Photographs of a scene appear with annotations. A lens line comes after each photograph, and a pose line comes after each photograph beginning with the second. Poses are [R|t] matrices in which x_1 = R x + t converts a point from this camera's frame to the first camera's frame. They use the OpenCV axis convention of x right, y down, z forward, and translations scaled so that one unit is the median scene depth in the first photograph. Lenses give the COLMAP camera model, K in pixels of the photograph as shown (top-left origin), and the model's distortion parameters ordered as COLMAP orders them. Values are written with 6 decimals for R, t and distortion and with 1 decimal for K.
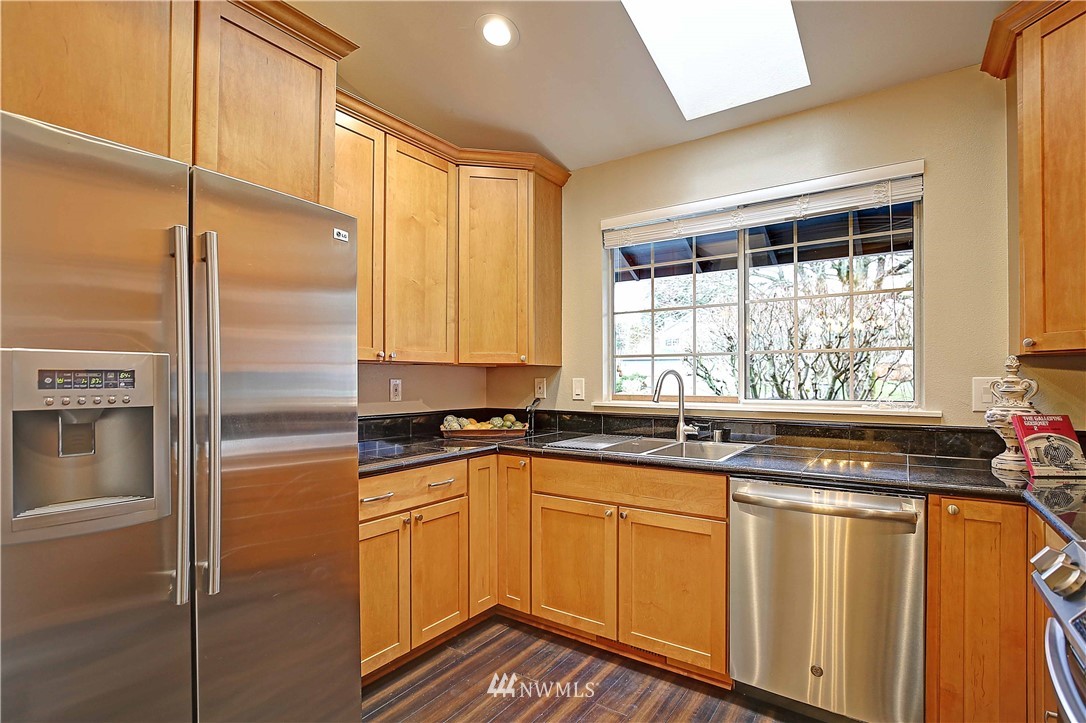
lens RADIAL K [[517.7, 0, 545.3], [0, 517.7, 377.3], [0, 0, 1]] dist [-0.032836, 0.007536]
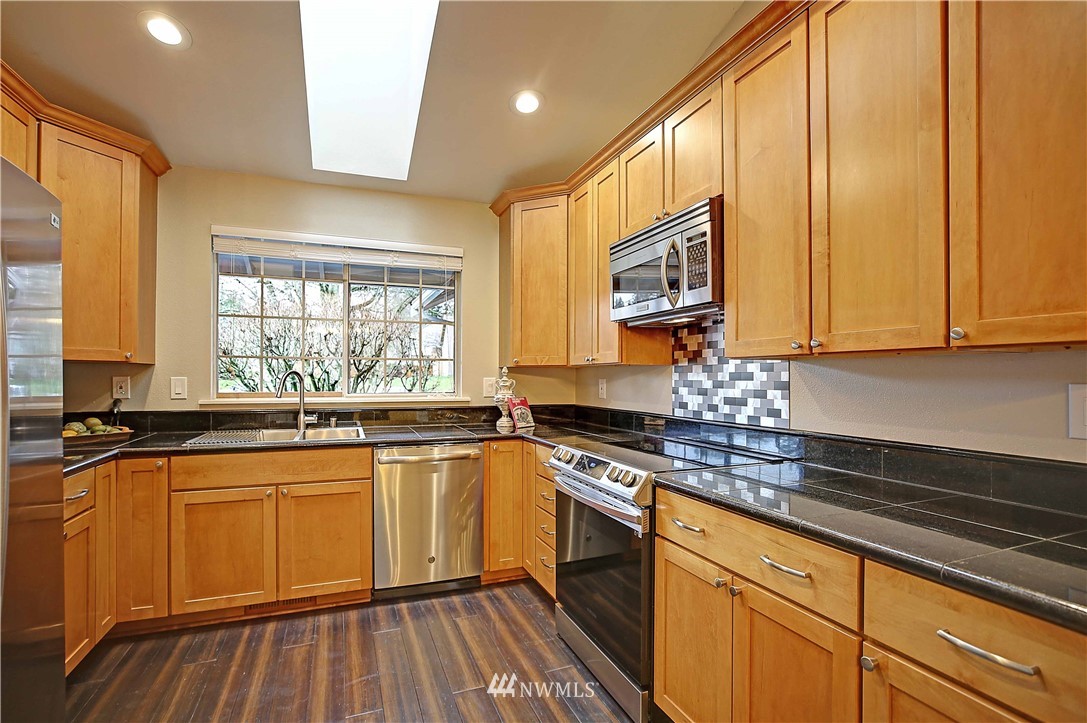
lens RADIAL K [[492.4, 0, 545.4], [0, 492.4, 361.3], [0, 0, 1]] dist [-0.035422, 0.011534]
pose [[0.556768, 0.028858, 0.830167, -0.412546], [-0.007173, 0.999526, -0.029934, -0.007138], [-0.830637, 0.010712, 0.556711, -0.124871]]
